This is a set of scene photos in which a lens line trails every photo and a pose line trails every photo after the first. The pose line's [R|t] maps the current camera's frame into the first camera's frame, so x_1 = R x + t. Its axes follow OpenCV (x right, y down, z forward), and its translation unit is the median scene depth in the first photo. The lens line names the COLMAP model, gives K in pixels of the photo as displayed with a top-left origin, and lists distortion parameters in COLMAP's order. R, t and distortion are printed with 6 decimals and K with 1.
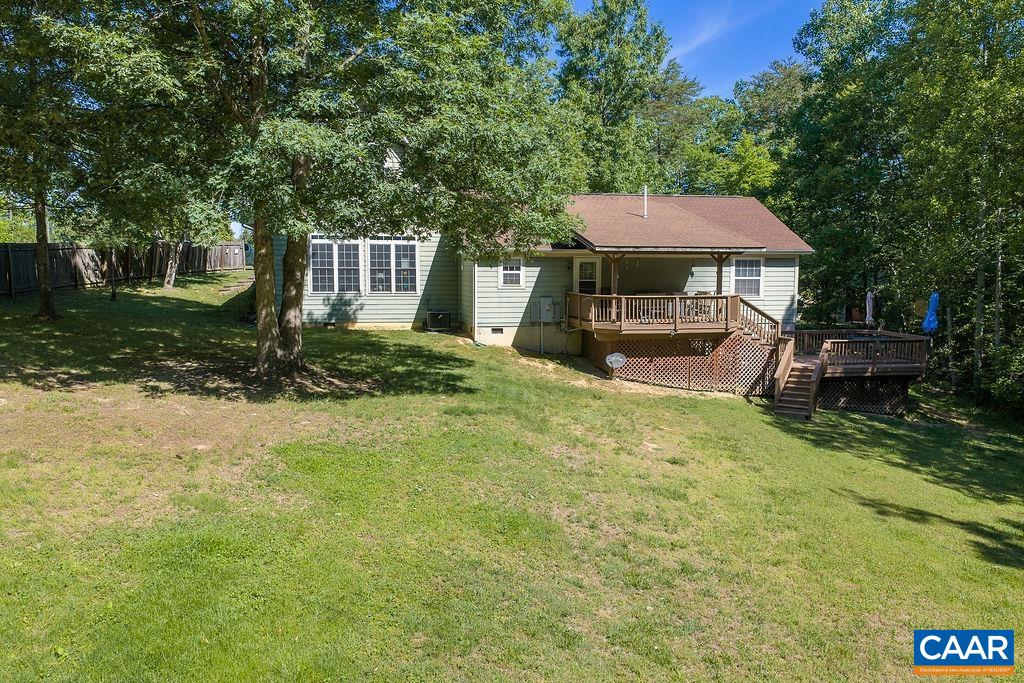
lens RADIAL K [[842.4, 0, 510.0], [0, 842.4, 340.7], [0, 0, 1]] dist [0.015496, 0.009822]
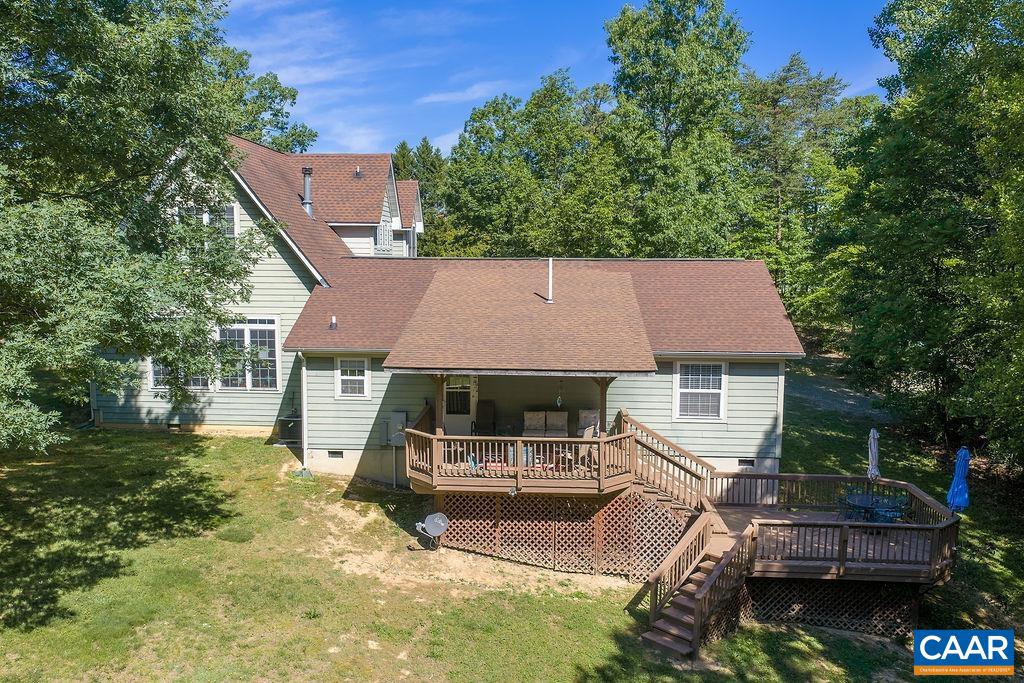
lens RADIAL K [[842.4, 0, 513.3], [0, 842.4, 341.1], [0, 0, 1]] dist [0.015496, 0.009822]
pose [[0.963592, 0.029444, -0.265749, 0.334130], [-0.028150, 0.999566, 0.008680, -0.123395], [0.265890, -0.000883, 0.964003, 0.314071]]
